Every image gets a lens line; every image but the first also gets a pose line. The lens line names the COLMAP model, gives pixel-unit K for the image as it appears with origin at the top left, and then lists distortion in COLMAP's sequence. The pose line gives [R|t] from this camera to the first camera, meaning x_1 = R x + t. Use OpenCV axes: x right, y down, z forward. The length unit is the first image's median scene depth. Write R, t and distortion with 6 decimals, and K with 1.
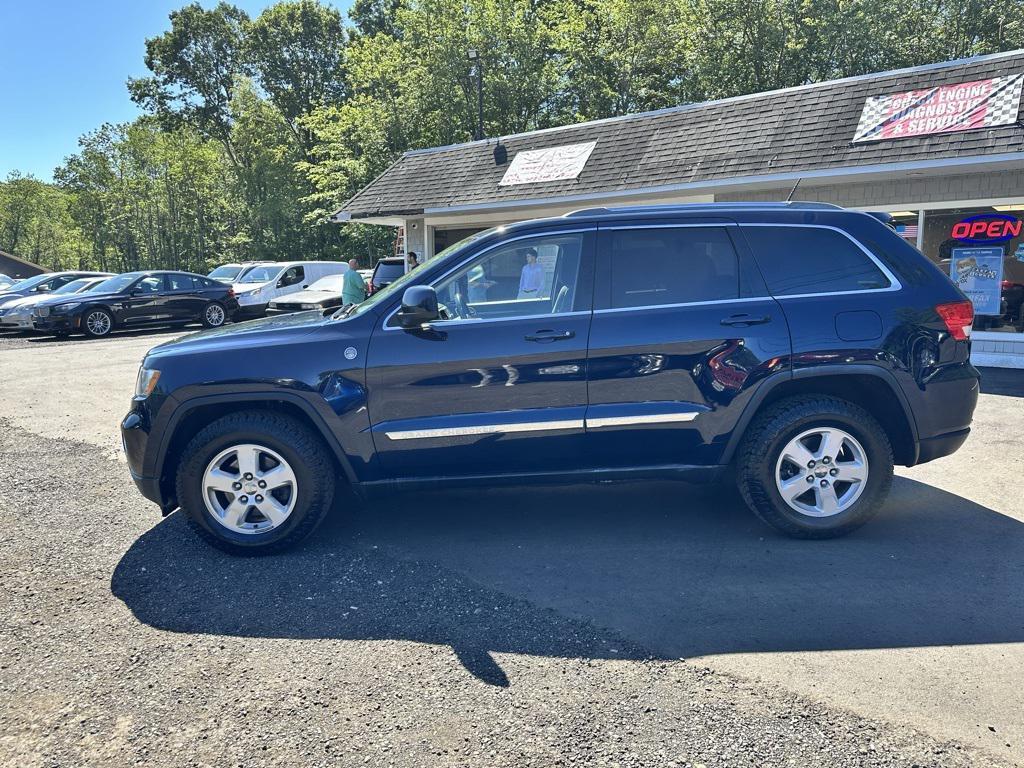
lens RADIAL K [[708.2, 0, 506.2], [0, 708.2, 404.8], [0, 0, 1]] dist [0.051106, -0.055697]
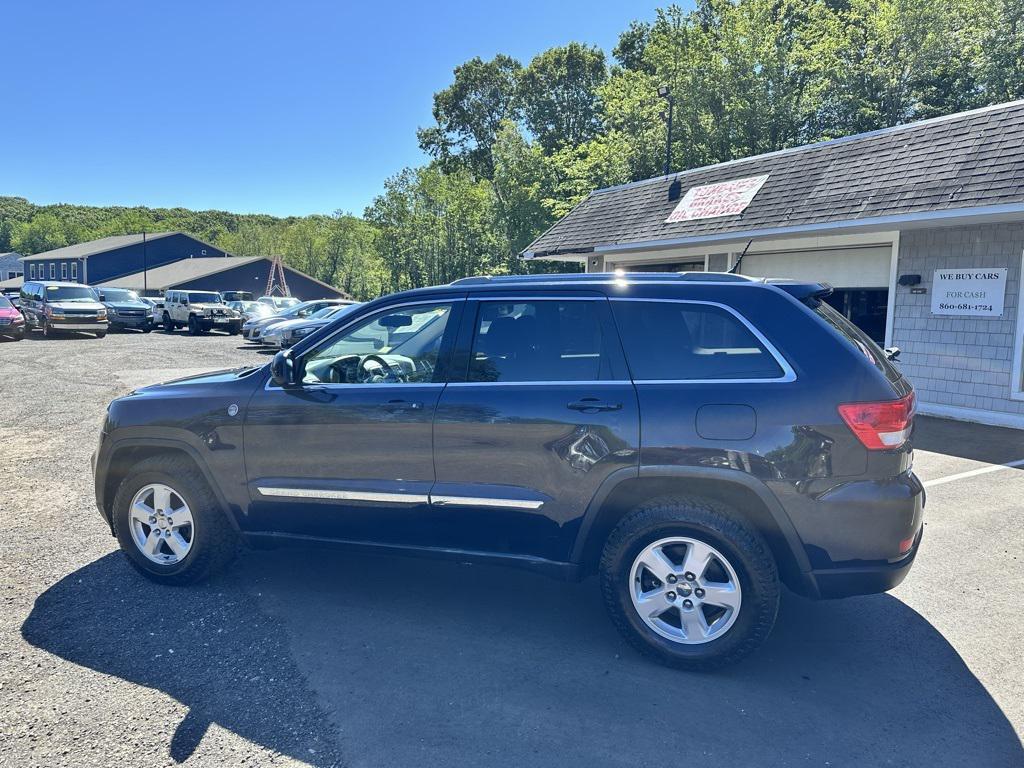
lens RADIAL K [[708.2, 0, 506.2], [0, 708.2, 404.8], [0, 0, 1]] dist [0.051106, -0.055697]
pose [[0.936113, 0.070712, -0.344516, 0.127244], [-0.083699, 0.996227, -0.022949, -0.021330], [0.341594, 0.050318, 0.938500, 0.030885]]
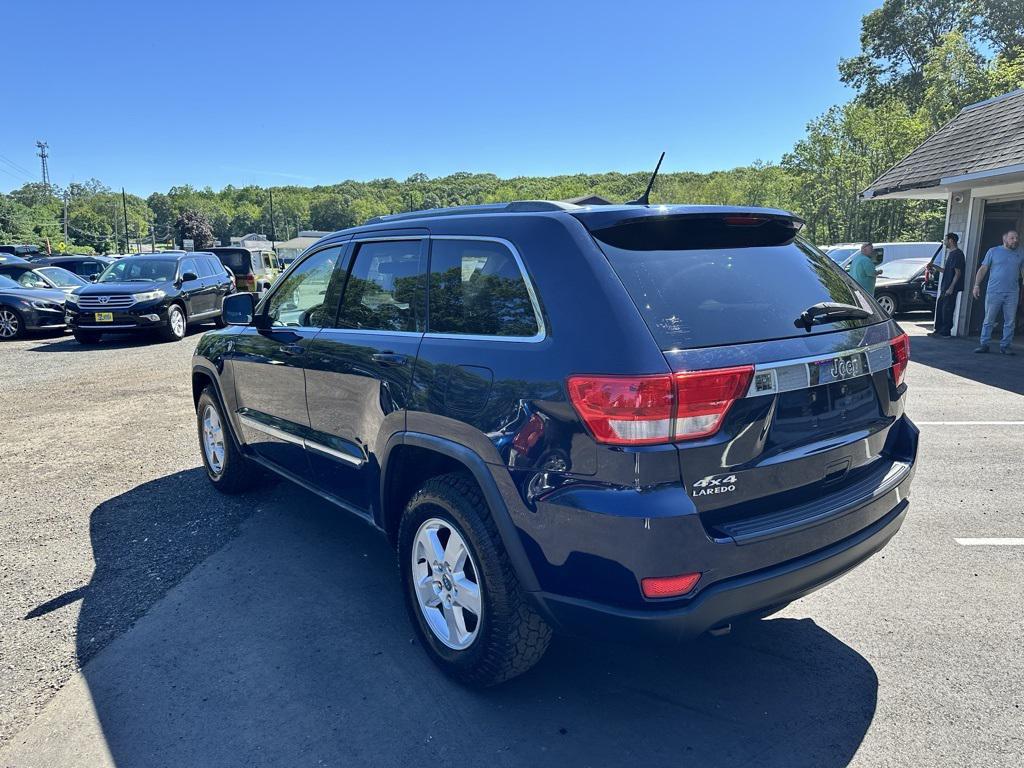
lens RADIAL K [[698.1, 0, 513.4], [0, 698.1, 397.8], [0, 0, 1]] dist [0.057008, -0.056003]
pose [[0.613429, 0.164443, -0.772440, 0.241301], [-0.144989, 0.984907, 0.094533, -0.039850], [0.776327, 0.054006, 0.628012, 0.143518]]
